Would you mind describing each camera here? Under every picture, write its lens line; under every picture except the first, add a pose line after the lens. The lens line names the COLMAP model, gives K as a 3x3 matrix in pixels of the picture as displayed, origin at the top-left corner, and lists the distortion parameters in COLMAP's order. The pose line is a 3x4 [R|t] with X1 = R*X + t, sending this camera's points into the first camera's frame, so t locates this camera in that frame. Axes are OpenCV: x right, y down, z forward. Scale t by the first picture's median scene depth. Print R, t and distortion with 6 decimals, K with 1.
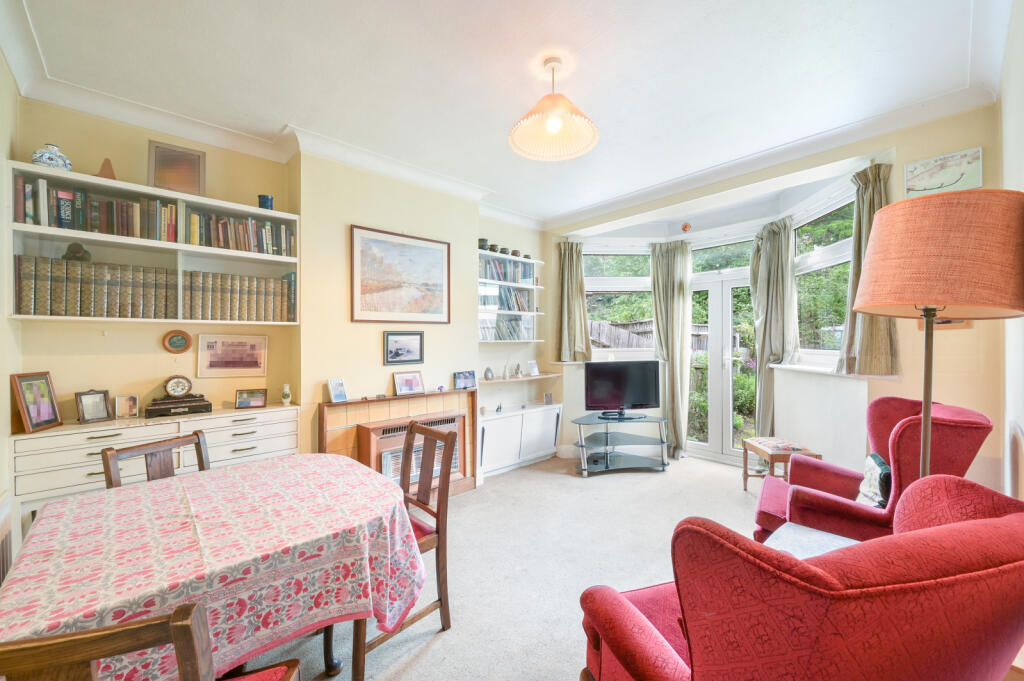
lens RADIAL K [[402.8, 0, 516.5], [0, 402.8, 342.4], [0, 0, 1]] dist [0.000879, 0.000181]
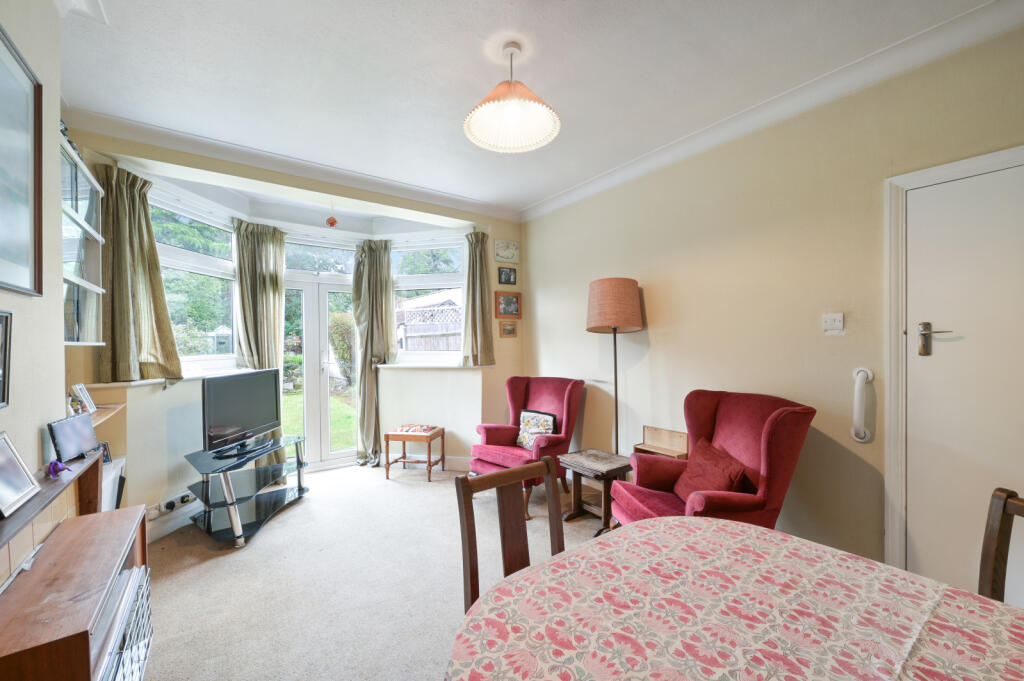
lens RADIAL K [[402.8, 0, 517.4], [0, 402.8, 344.2], [0, 0, 1]] dist [0.000879, 0.000181]
pose [[0.115047, 0.001400, 0.993359, -0.531237], [0.010970, 0.999936, -0.002679, 0.004340], [-0.993299, 0.011205, 0.115024, 0.550414]]
